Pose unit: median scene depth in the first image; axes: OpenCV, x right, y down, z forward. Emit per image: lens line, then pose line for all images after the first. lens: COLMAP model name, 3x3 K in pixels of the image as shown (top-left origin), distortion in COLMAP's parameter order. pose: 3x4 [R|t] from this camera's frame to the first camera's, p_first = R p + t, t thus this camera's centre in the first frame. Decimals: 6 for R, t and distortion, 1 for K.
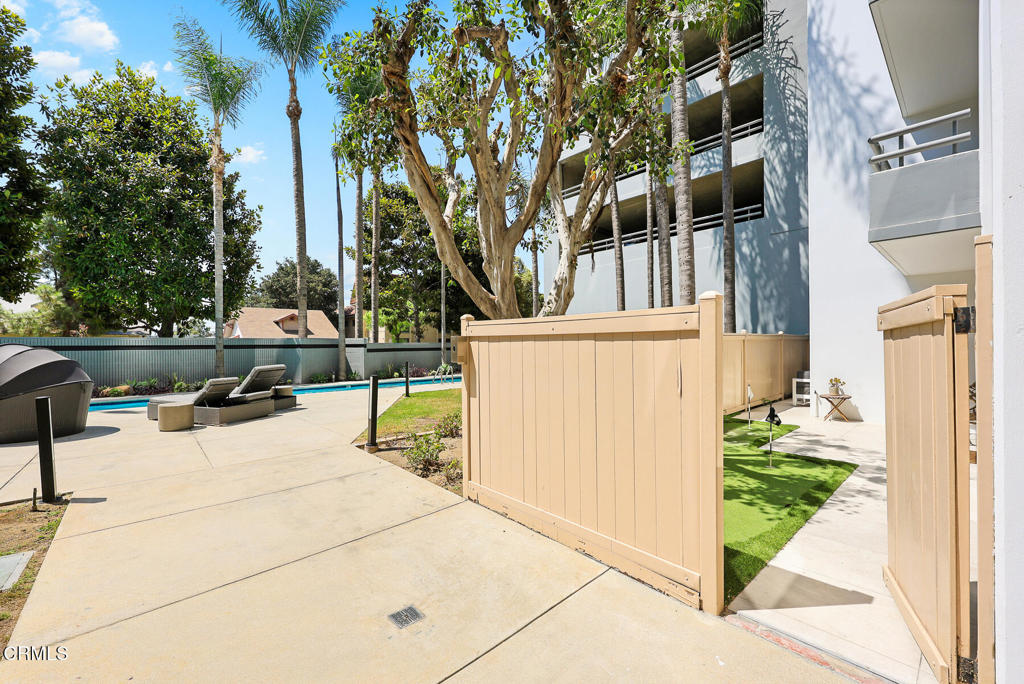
lens RADIAL K [[433.8, 0, 512.0], [0, 433.8, 342.0], [0, 0, 1]] dist [0.001030, 0.013637]
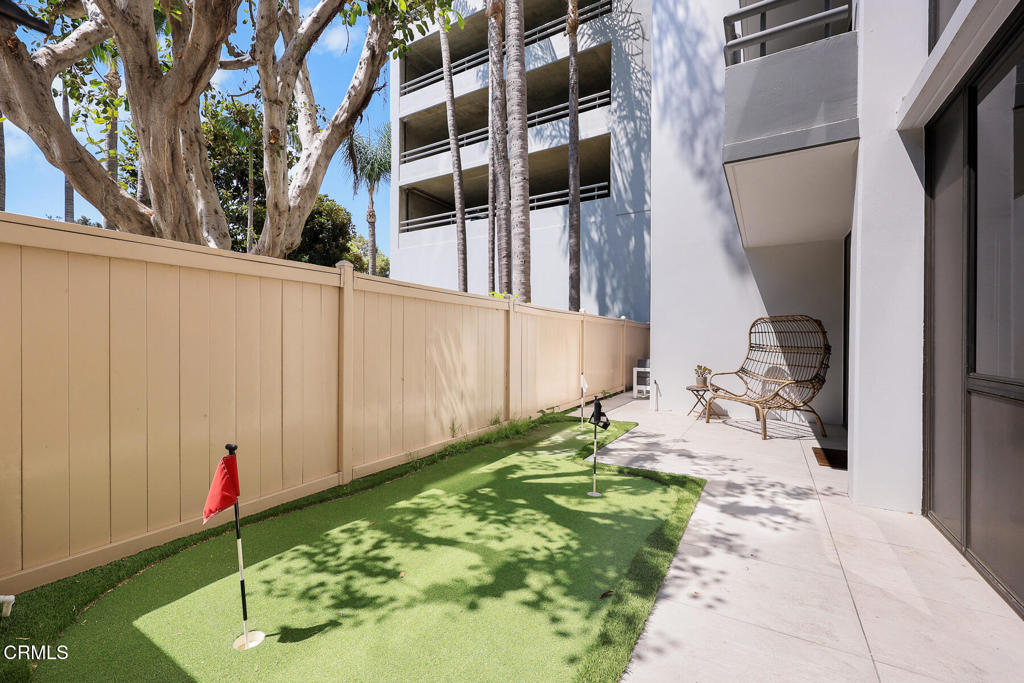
lens RADIAL K [[417.5, 0, 512.0], [0, 417.5, 341.5], [0, 0, 1]] dist [0.001061, 0.000145]
pose [[0.961676, 0.015988, 0.273720, 0.228541], [-0.016205, 0.999868, -0.001467, 0.047241], [-0.273707, -0.003025, 0.961808, 0.329043]]
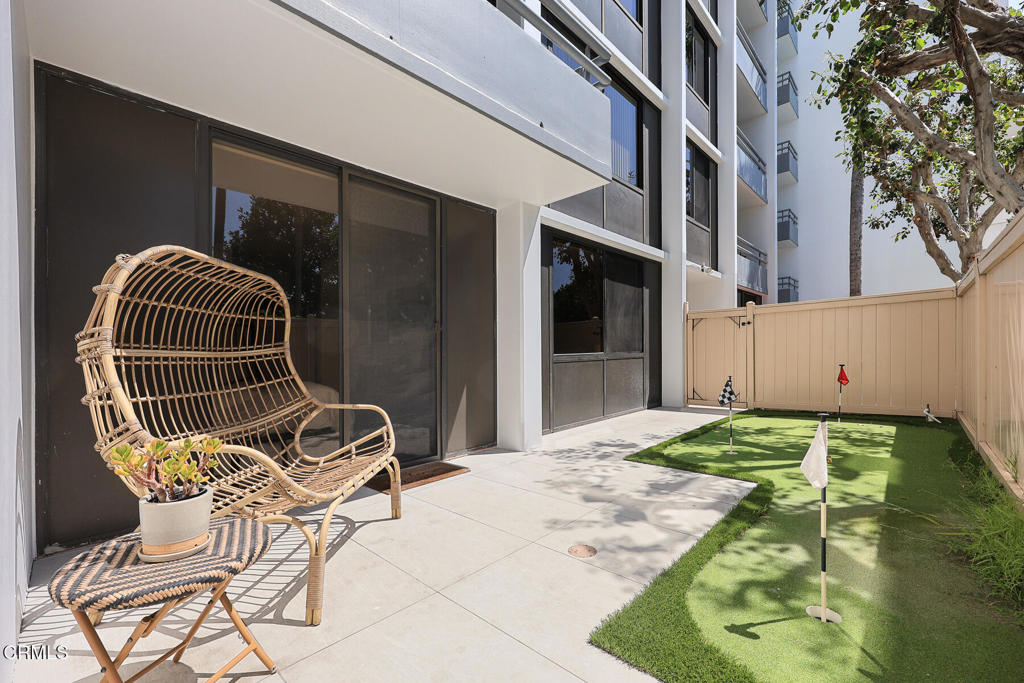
lens RADIAL K [[421.2, 0, 513.3], [0, 421.2, 361.0], [0, 0, 1]] dist [0.000963, 0.000185]
pose [[-0.997835, 0.038152, -0.053564, 0.760457], [0.037722, 0.999248, 0.009023, 0.068393], [0.053868, 0.006983, -0.998524, 1.292812]]
